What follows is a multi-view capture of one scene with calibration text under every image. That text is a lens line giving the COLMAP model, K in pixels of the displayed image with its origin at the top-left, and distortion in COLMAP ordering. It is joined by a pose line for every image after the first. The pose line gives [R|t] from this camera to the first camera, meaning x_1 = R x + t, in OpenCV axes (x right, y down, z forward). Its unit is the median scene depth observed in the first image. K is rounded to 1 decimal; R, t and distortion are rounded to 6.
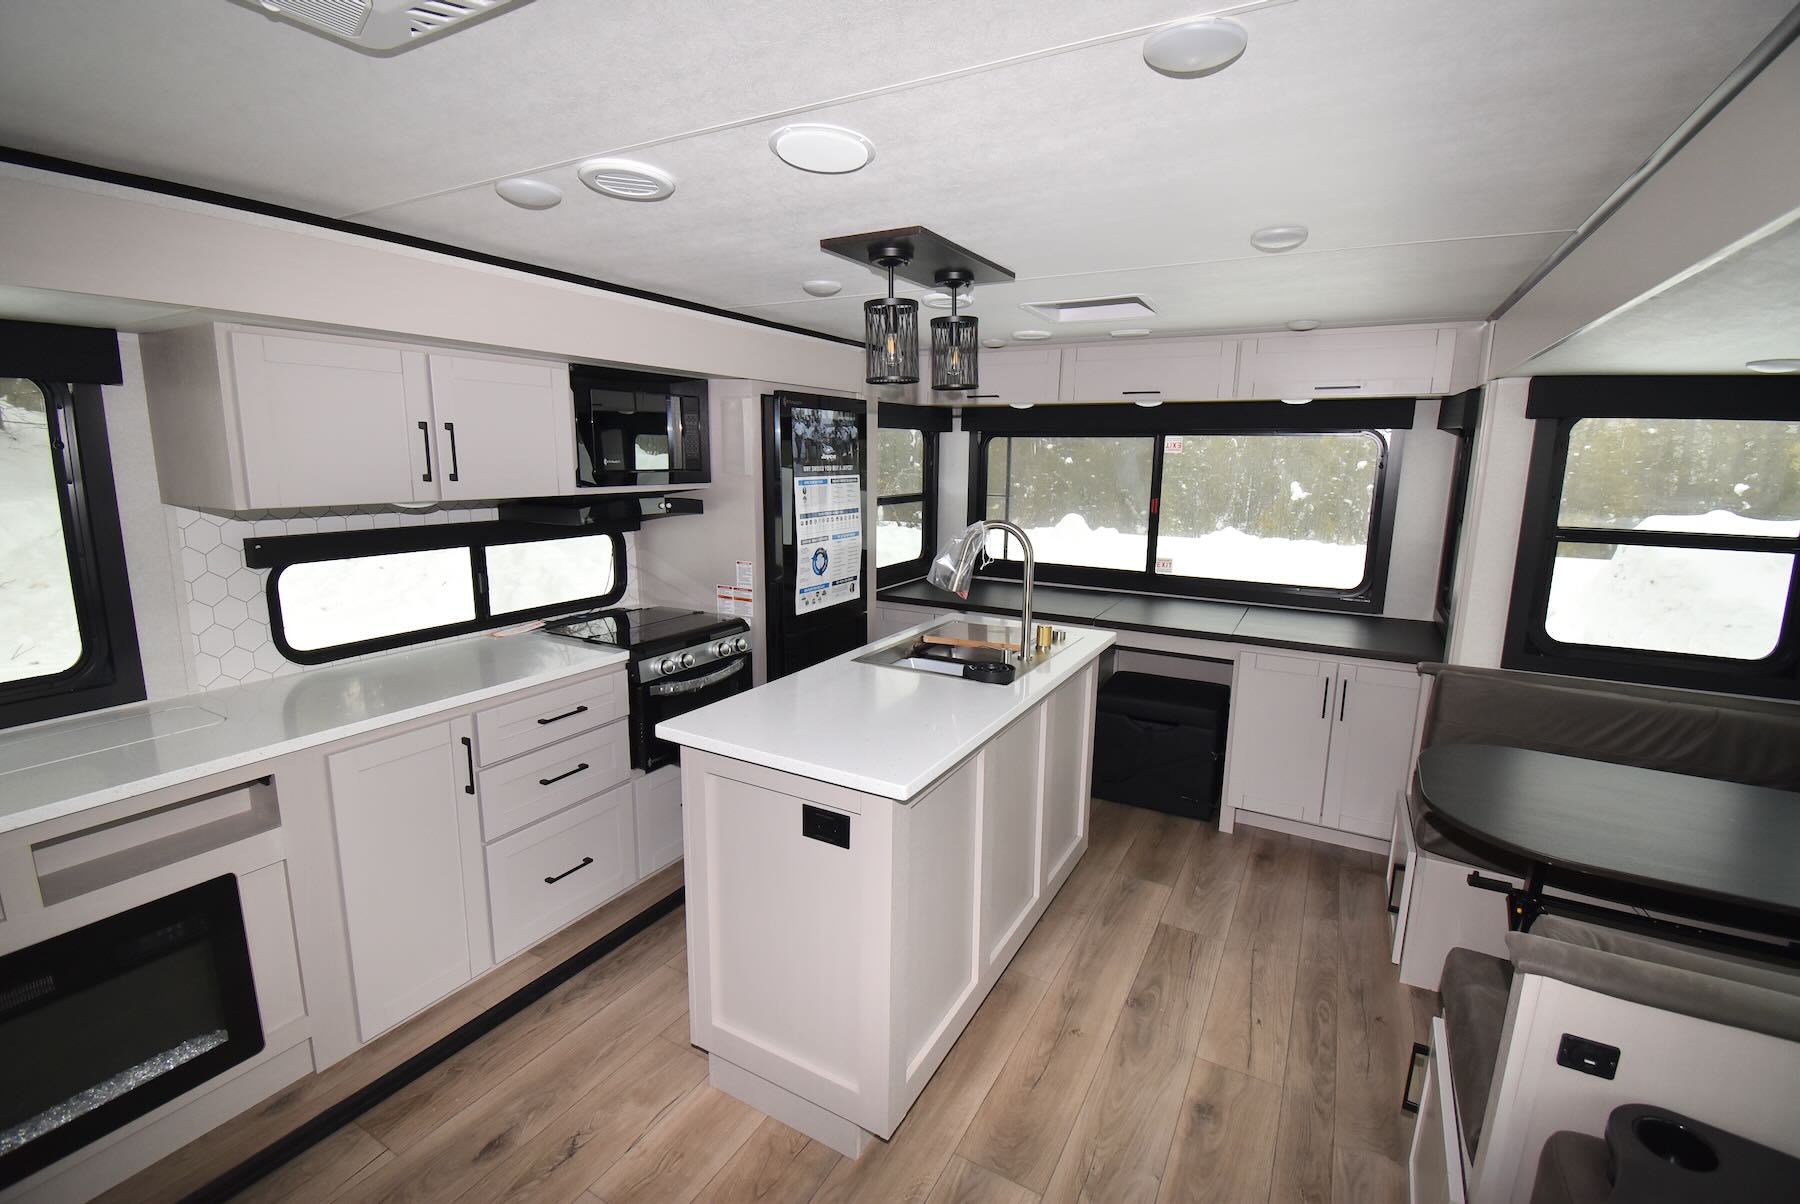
lens RADIAL K [[802.8, 0, 900.0], [0, 802.8, 602.0], [0, 0, 1]] dist [0.015593, -0.028192]
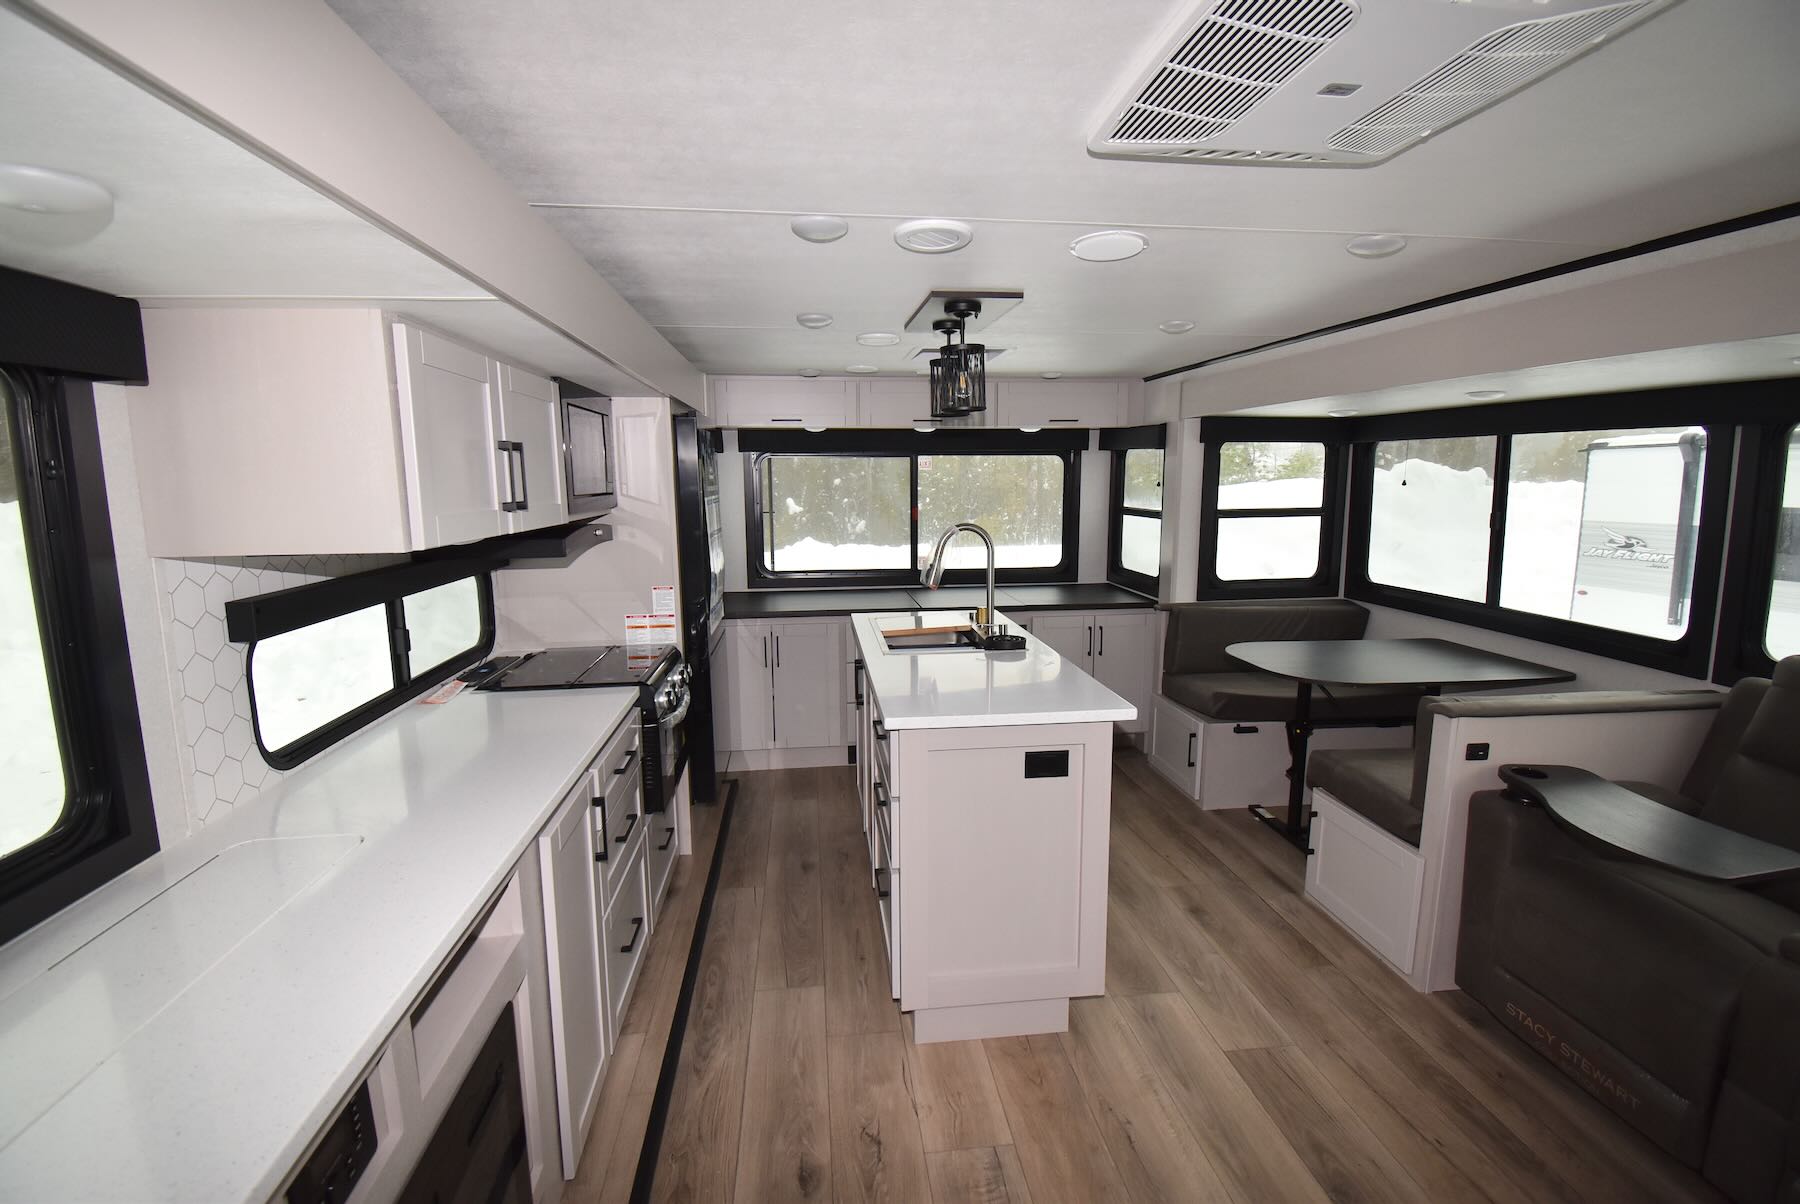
lens RADIAL K [[802.8, 0, 900.0], [0, 802.8, 602.0], [0, 0, 1]] dist [0.015593, -0.028192]
pose [[0.803810, -0.110207, 0.584588, -0.519650], [0.125498, 0.991989, 0.014450, -0.010012], [-0.581498, 0.061750, 0.811201, 0.053541]]
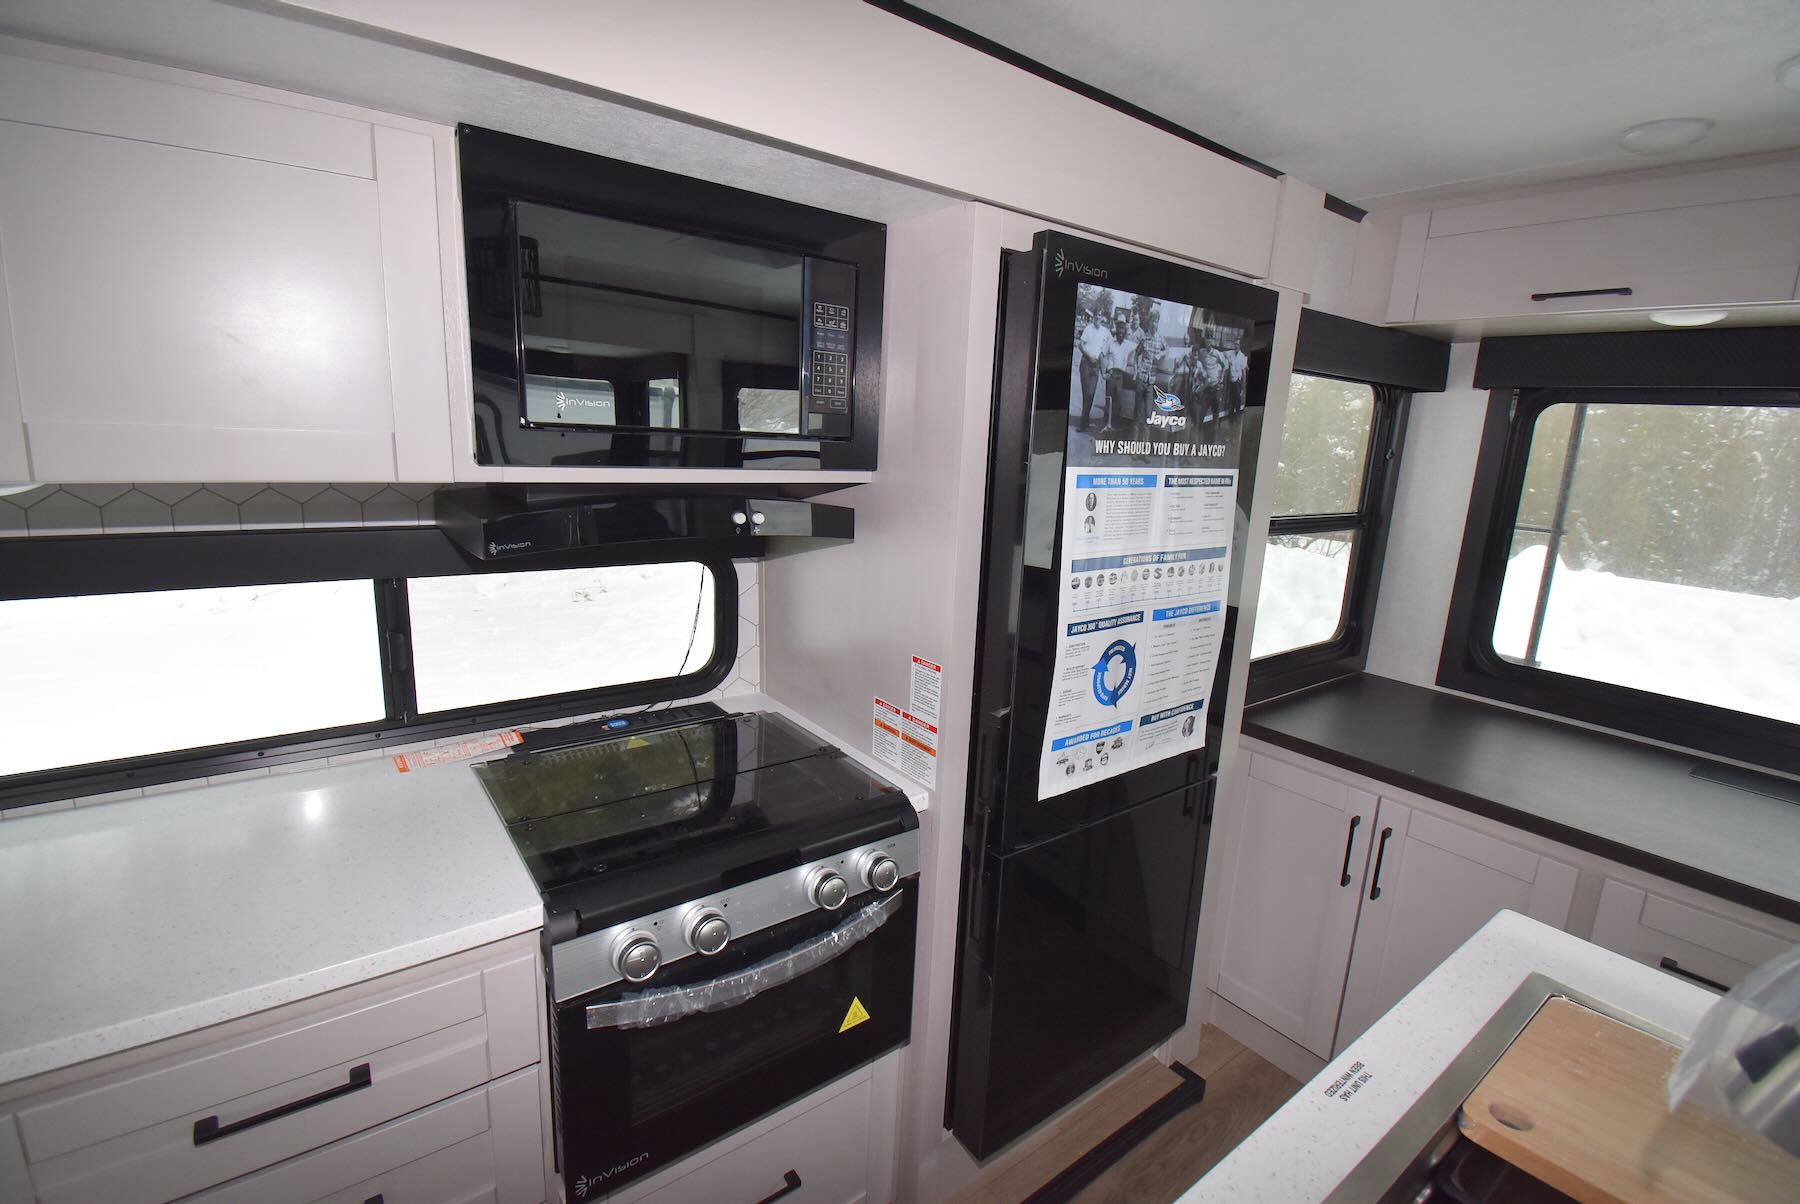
lens RADIAL K [[802.8, 0, 900.0], [0, 802.8, 602.0], [0, 0, 1]] dist [0.015593, -0.028192]
pose [[0.915126, 0.112395, -0.387183, -0.045775], [-0.108523, 0.993581, 0.031925, -0.090680], [0.388286, 0.012803, 0.921450, 0.591274]]
